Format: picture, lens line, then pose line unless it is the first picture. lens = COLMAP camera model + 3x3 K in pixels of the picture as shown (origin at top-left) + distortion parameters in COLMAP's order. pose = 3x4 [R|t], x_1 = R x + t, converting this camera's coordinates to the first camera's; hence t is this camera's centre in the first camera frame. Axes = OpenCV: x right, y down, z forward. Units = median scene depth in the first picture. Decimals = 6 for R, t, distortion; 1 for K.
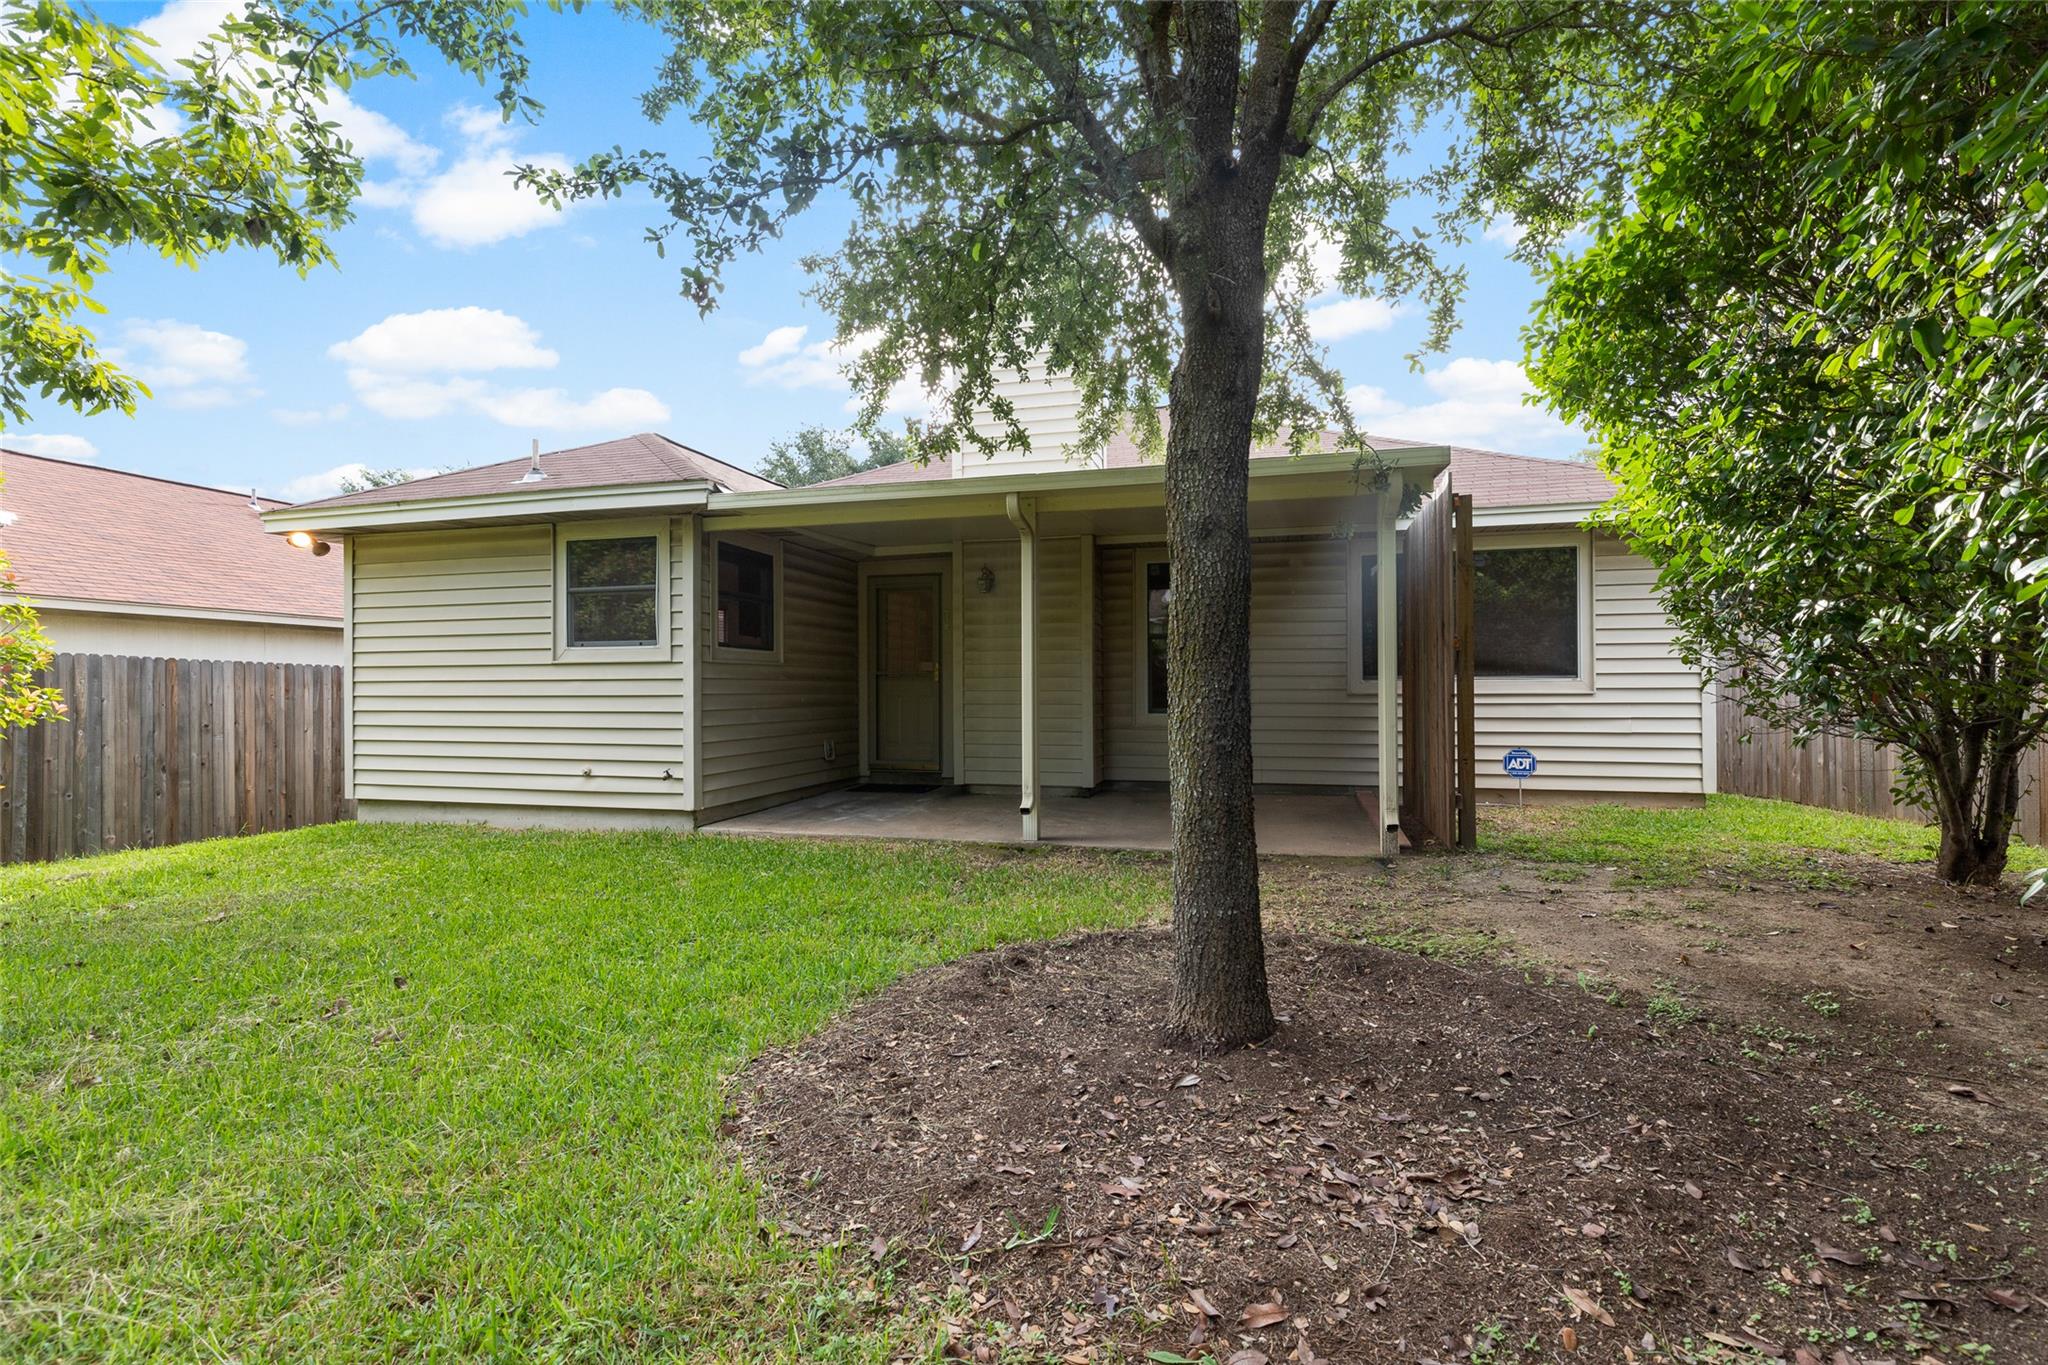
lens RADIAL K [[916.4, 0, 1024.3], [0, 916.4, 698.5], [0, 0, 1]] dist [0.000486, 0.000201]
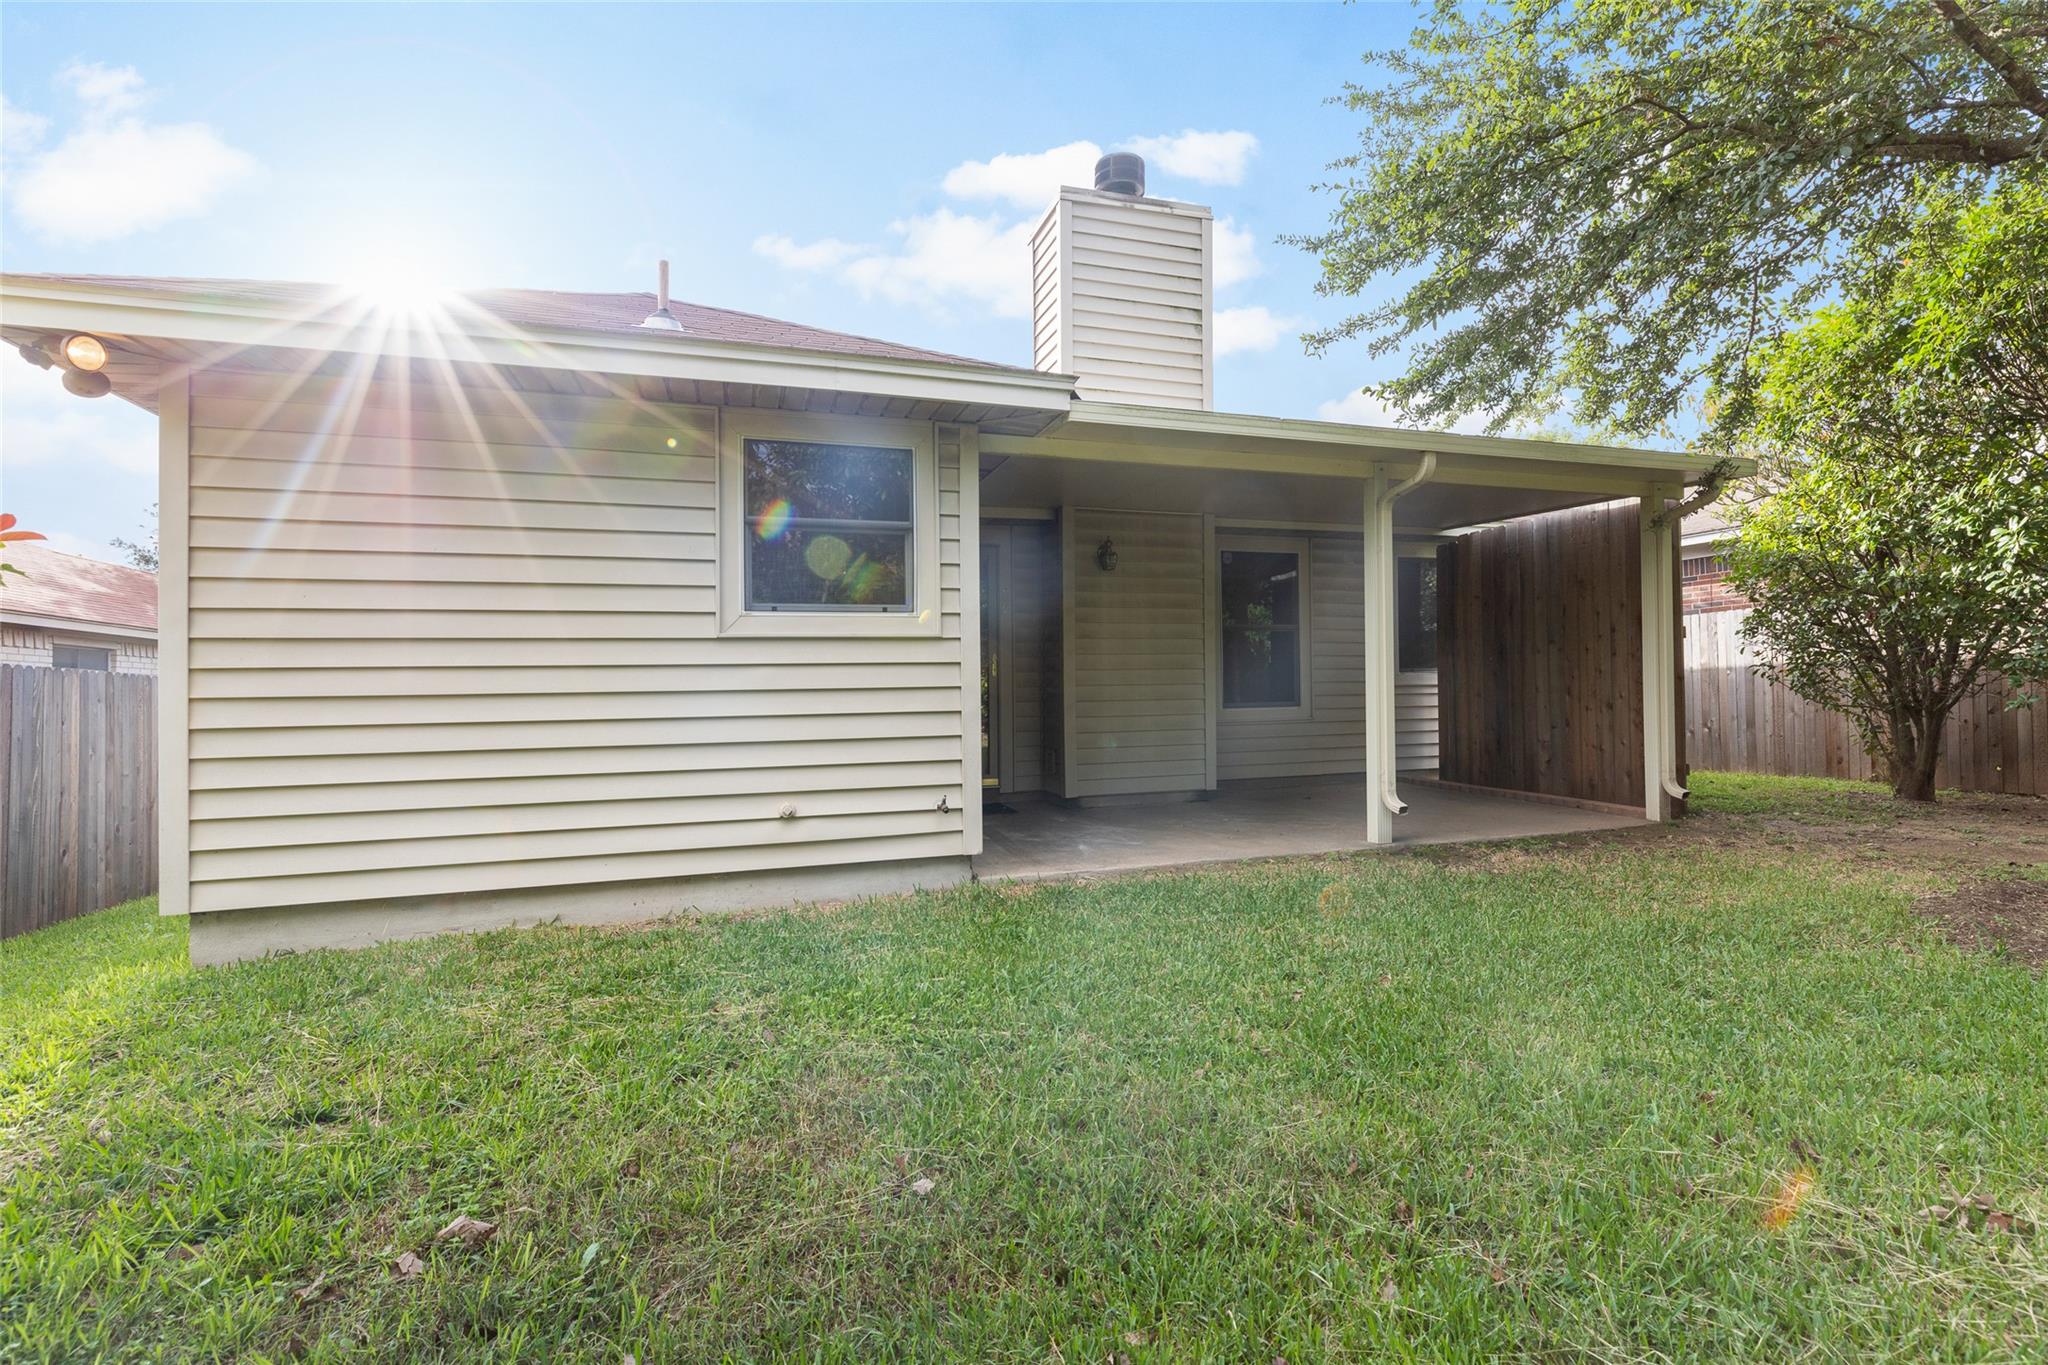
lens RADIAL K [[916.4, 0, 1024.3], [0, 916.4, 698.5], [0, 0, 1]] dist [0.000486, 0.000201]
pose [[0.836478, -0.012435, 0.547859, -0.702111], [0.022375, 0.999684, -0.011471, 0.013844], [-0.547543, 0.021854, 0.836492, 0.398793]]
